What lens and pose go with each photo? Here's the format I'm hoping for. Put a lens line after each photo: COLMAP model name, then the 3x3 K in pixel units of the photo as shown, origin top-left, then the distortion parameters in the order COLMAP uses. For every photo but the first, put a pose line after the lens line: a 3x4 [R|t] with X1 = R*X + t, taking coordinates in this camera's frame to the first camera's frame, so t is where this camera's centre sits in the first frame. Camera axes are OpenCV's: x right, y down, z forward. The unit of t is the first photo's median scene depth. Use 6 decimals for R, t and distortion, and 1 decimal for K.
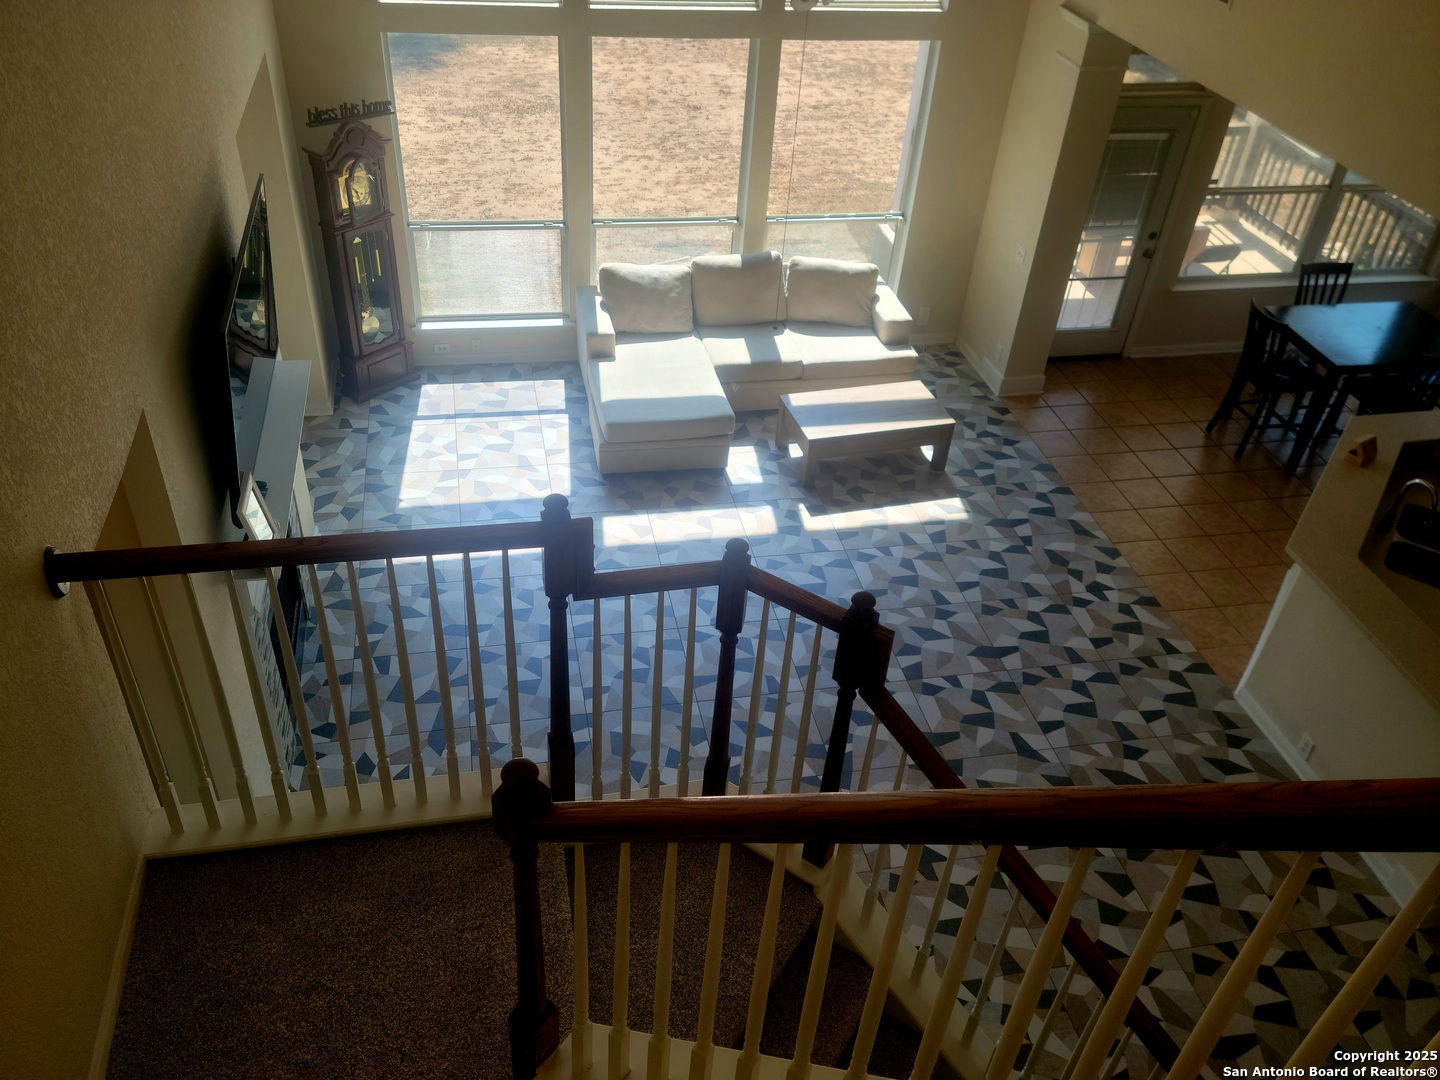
lens RADIAL K [[1127.1, 0, 708.3], [0, 1127.1, 531.9], [0, 0, 1]] dist [0.091744, -0.091602]
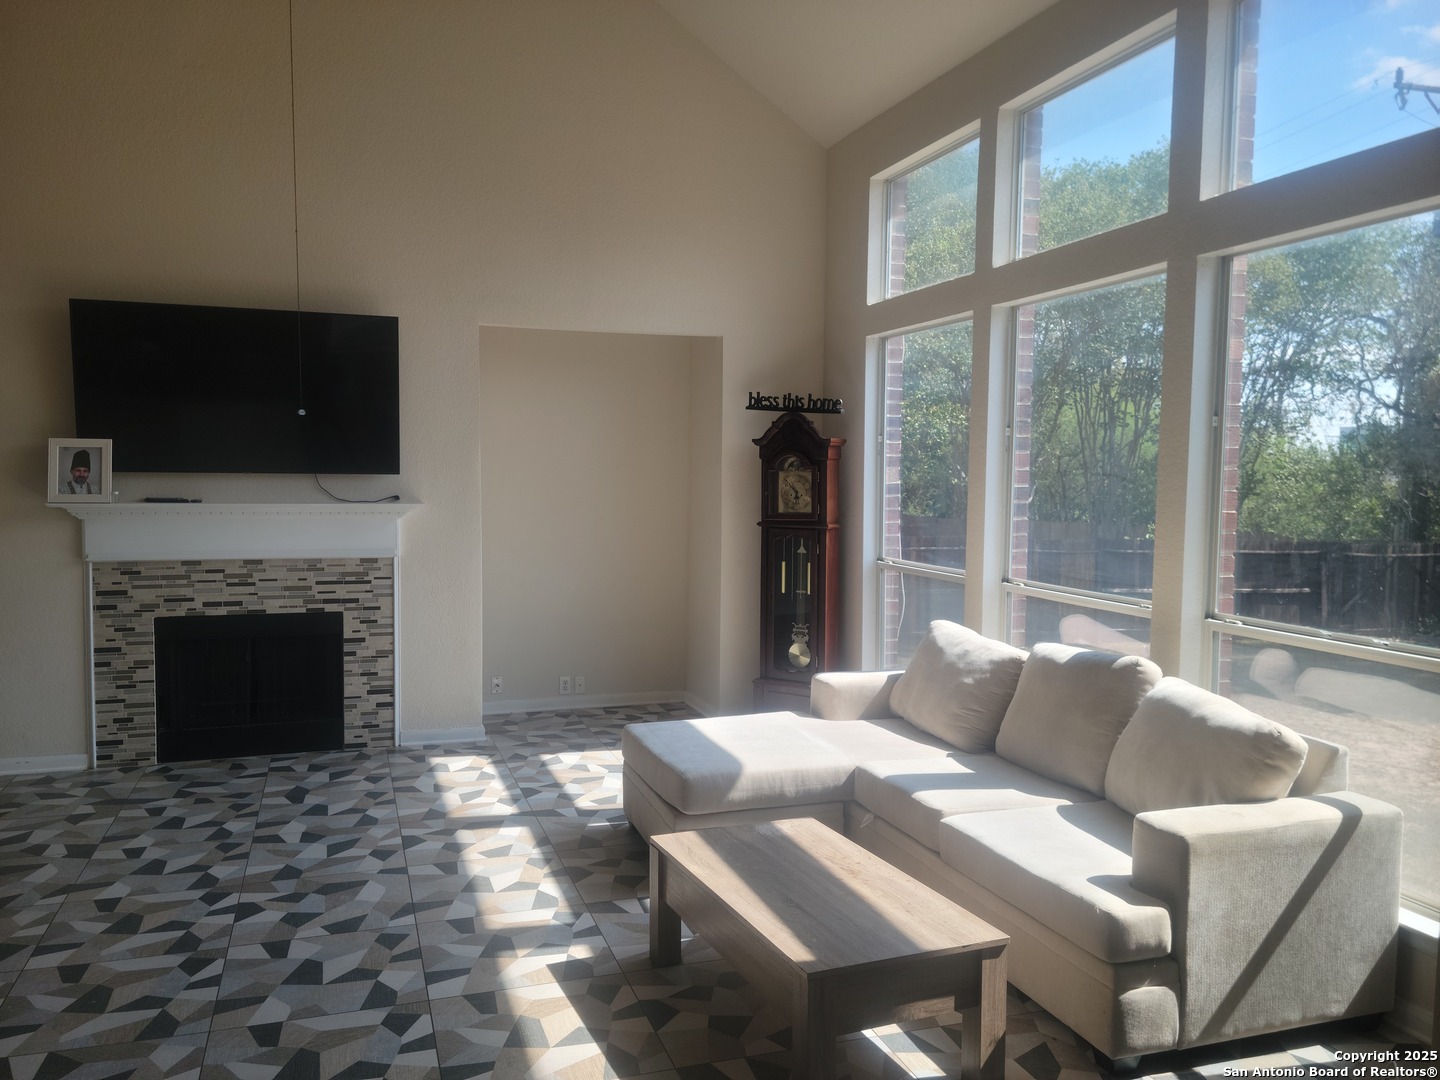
lens RADIAL K [[1127.1, 0, 708.5], [0, 1127.1, 537.9], [0, 0, 1]] dist [0.091744, -0.091602]
pose [[0.109798, 0.021940, -0.993712, 0.801167], [-0.589281, 0.806542, -0.047304, -0.165659], [0.800433, 0.590769, 0.101486, 0.929236]]
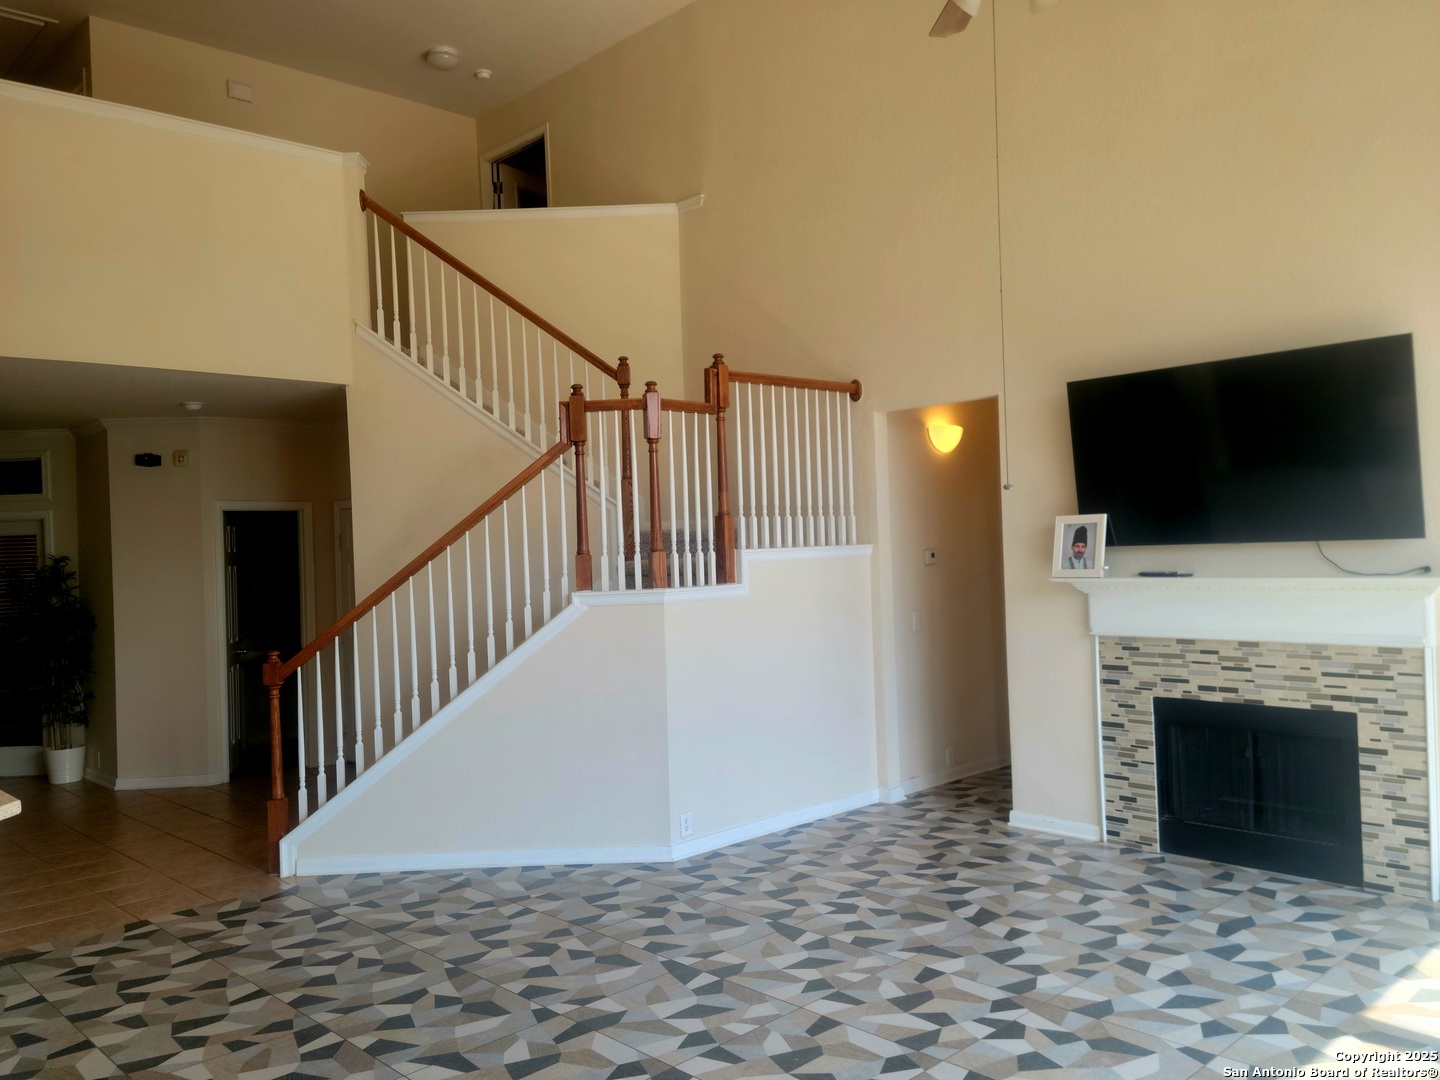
lens RADIAL K [[1127.1, 0, 740.1], [0, 1127.1, 545.2], [0, 0, 1]] dist [0.091744, -0.091602]
pose [[-0.843362, -0.010898, -0.537235, 0.633335], [-0.315758, 0.819017, 0.479070, -0.276361], [0.434783, 0.573666, -0.694169, 1.065592]]
